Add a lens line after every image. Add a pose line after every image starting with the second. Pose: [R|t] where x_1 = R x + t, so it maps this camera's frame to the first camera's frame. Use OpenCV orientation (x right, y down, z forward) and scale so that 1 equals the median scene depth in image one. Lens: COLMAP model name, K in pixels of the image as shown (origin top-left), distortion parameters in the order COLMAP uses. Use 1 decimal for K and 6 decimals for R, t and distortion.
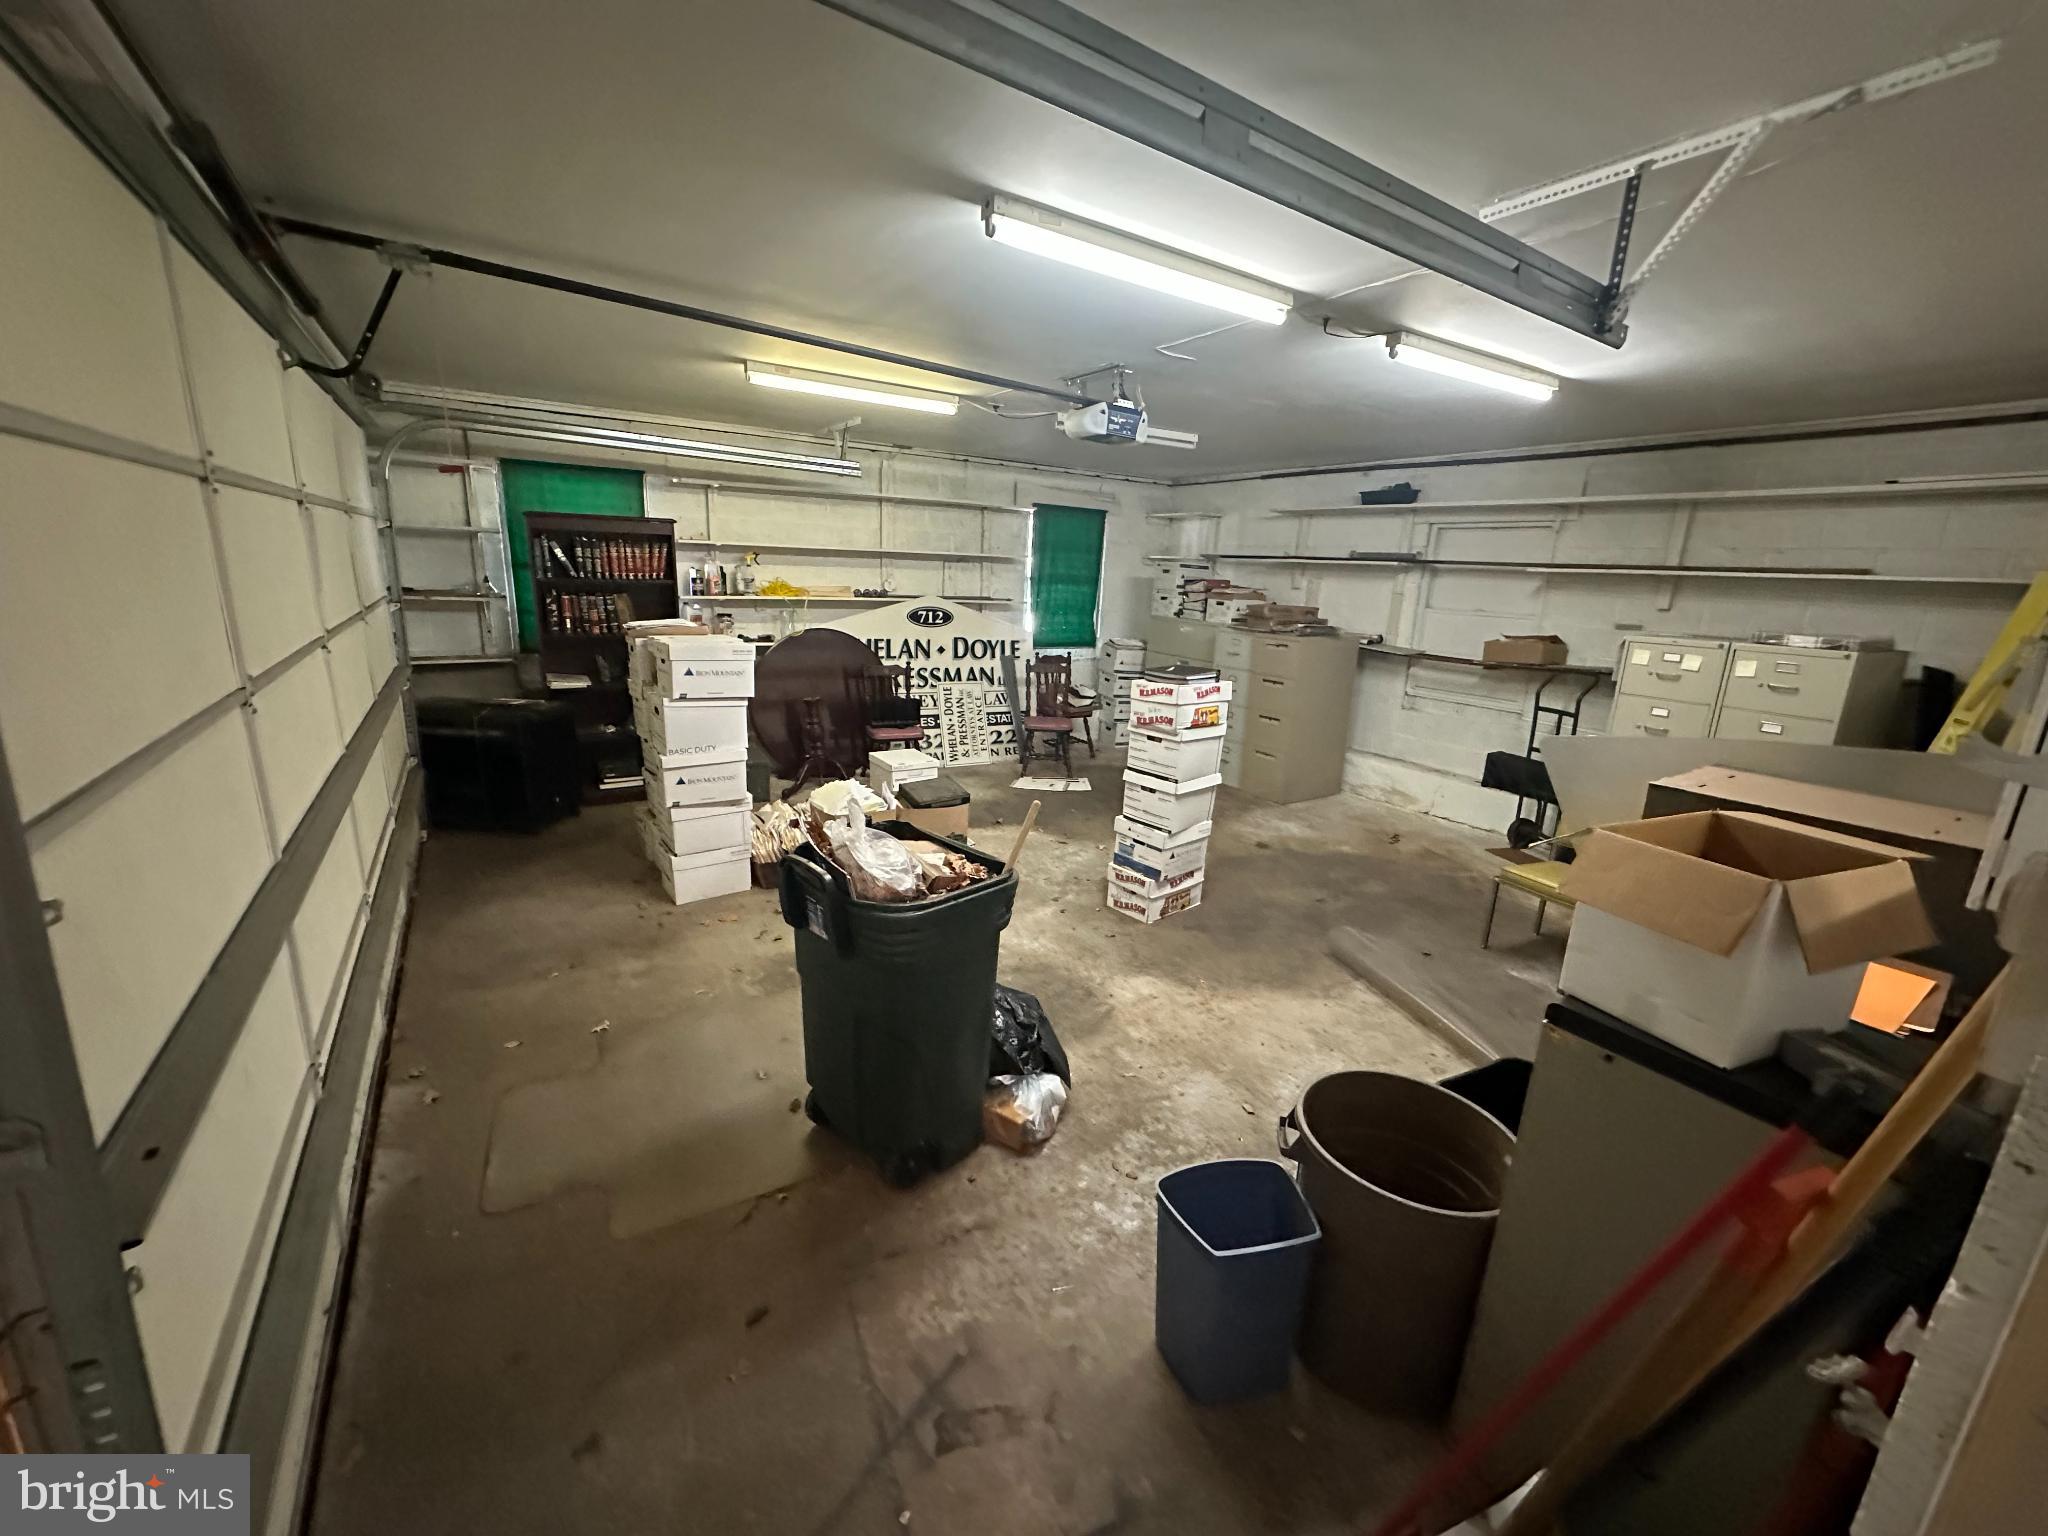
lens RADIAL K [[812.6, 0, 1026.9], [0, 812.6, 772.1], [0, 0, 1]] dist [0.001861, -0.000598]
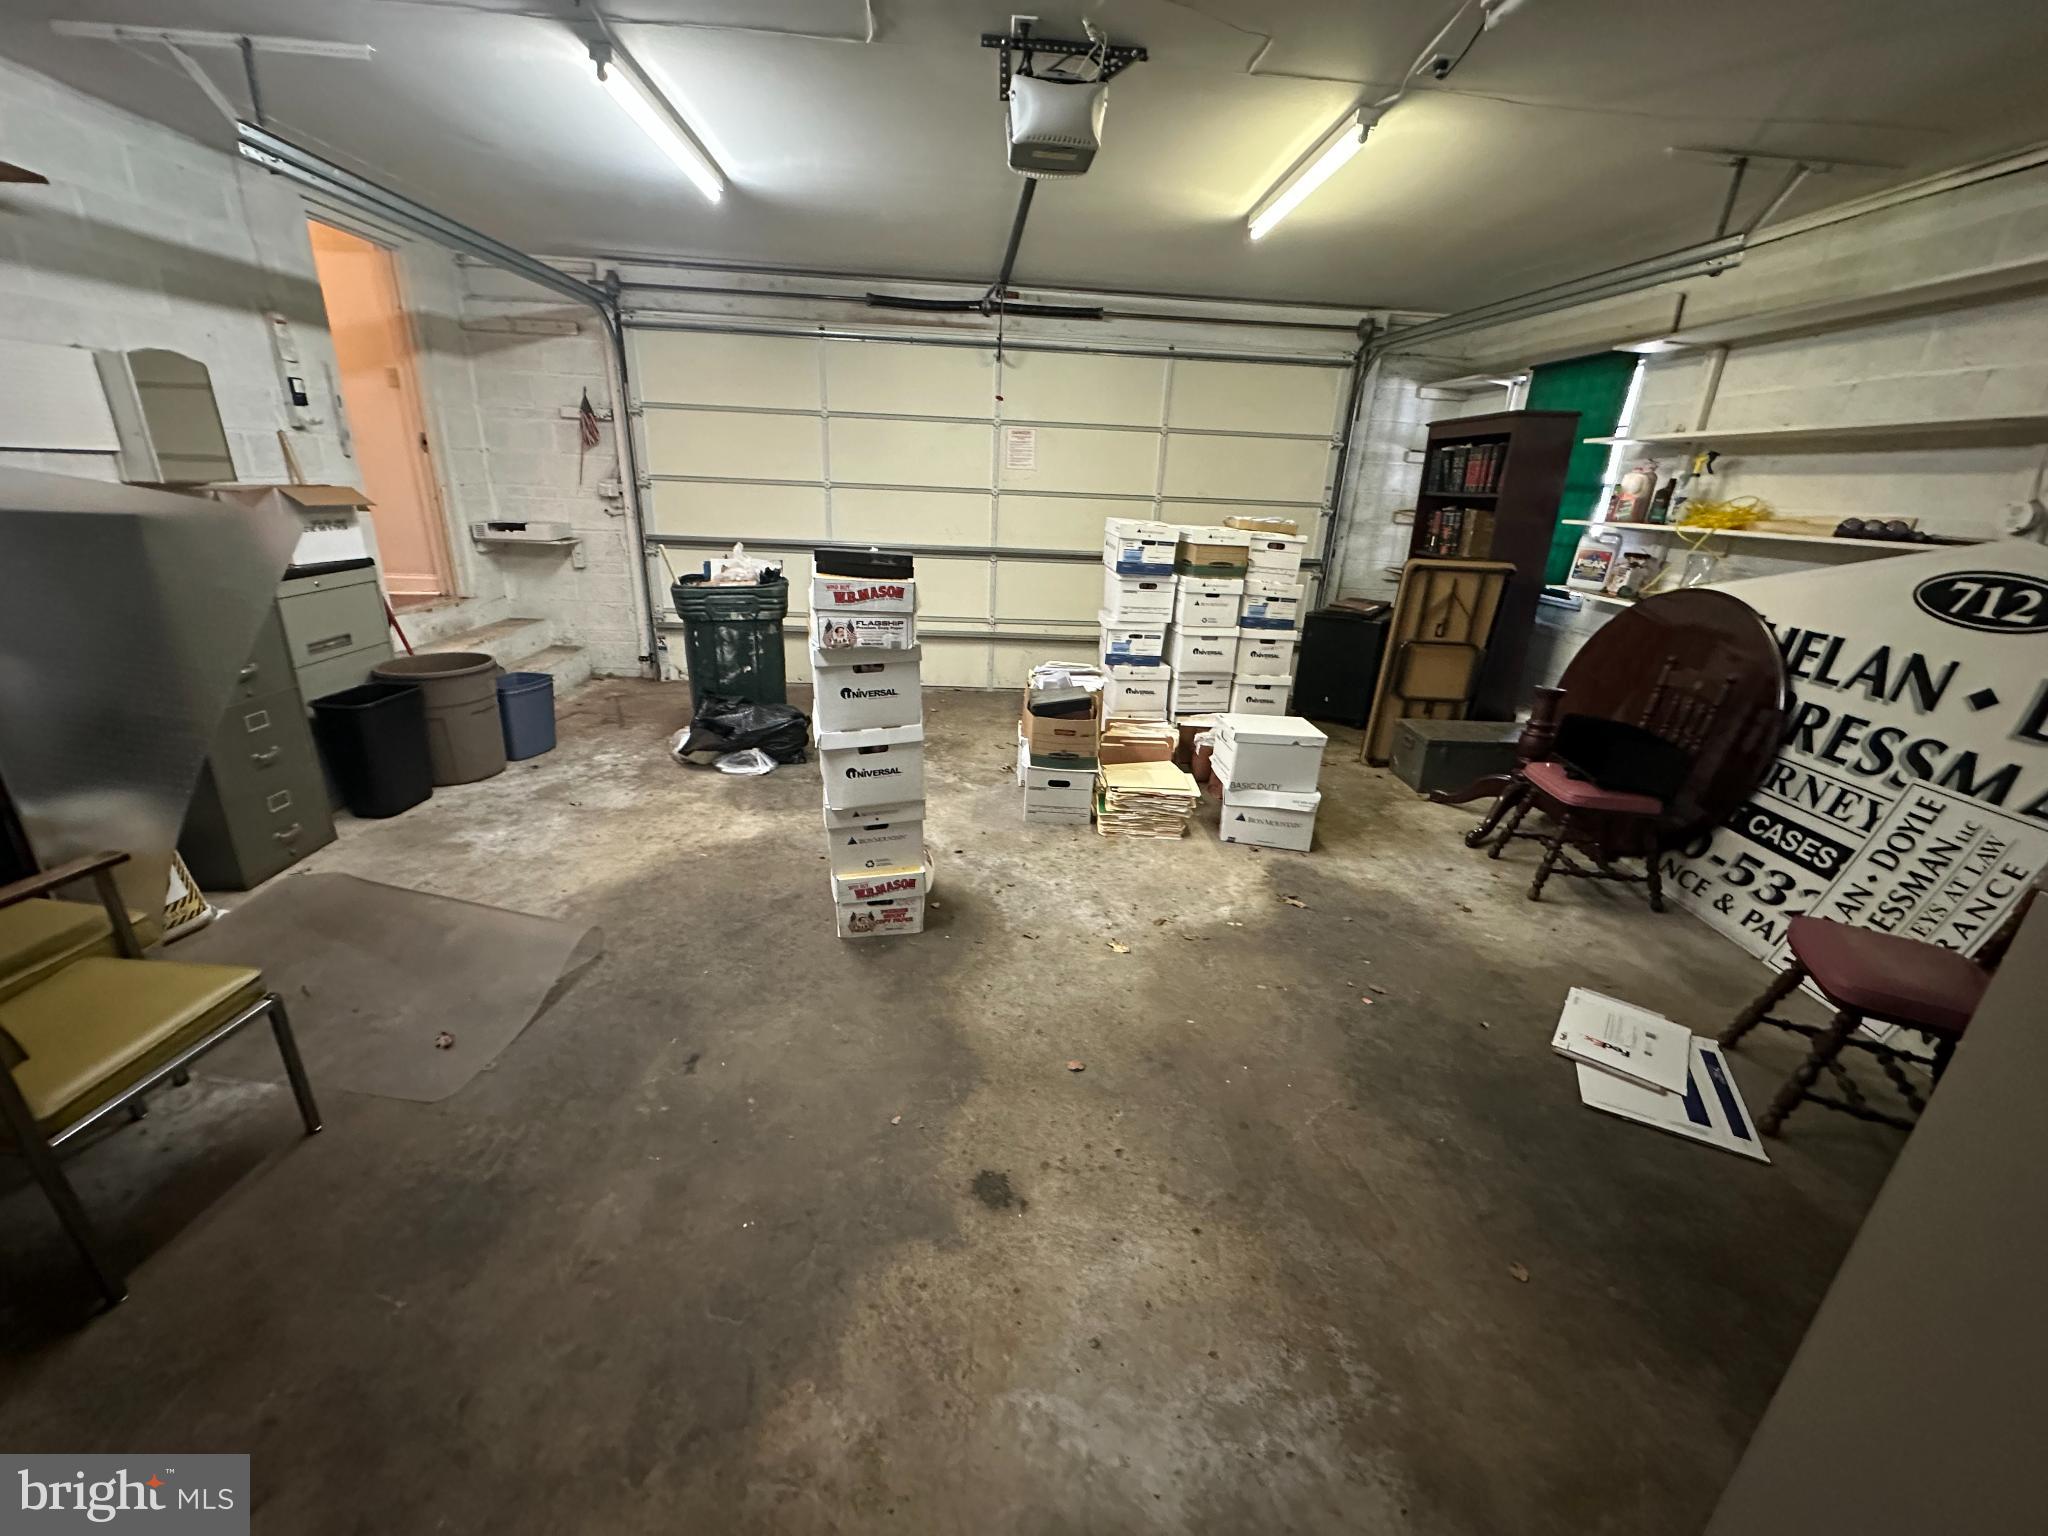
lens RADIAL K [[812.6, 0, 1022.5], [0, 812.6, 771.7], [0, 0, 1]] dist [0.001861, -0.000598]
pose [[-0.489329, 0.236327, -0.839468, 0.404472], [-0.273282, 0.872550, 0.404937, -0.154661], [0.828175, 0.427559, -0.362380, 0.811694]]
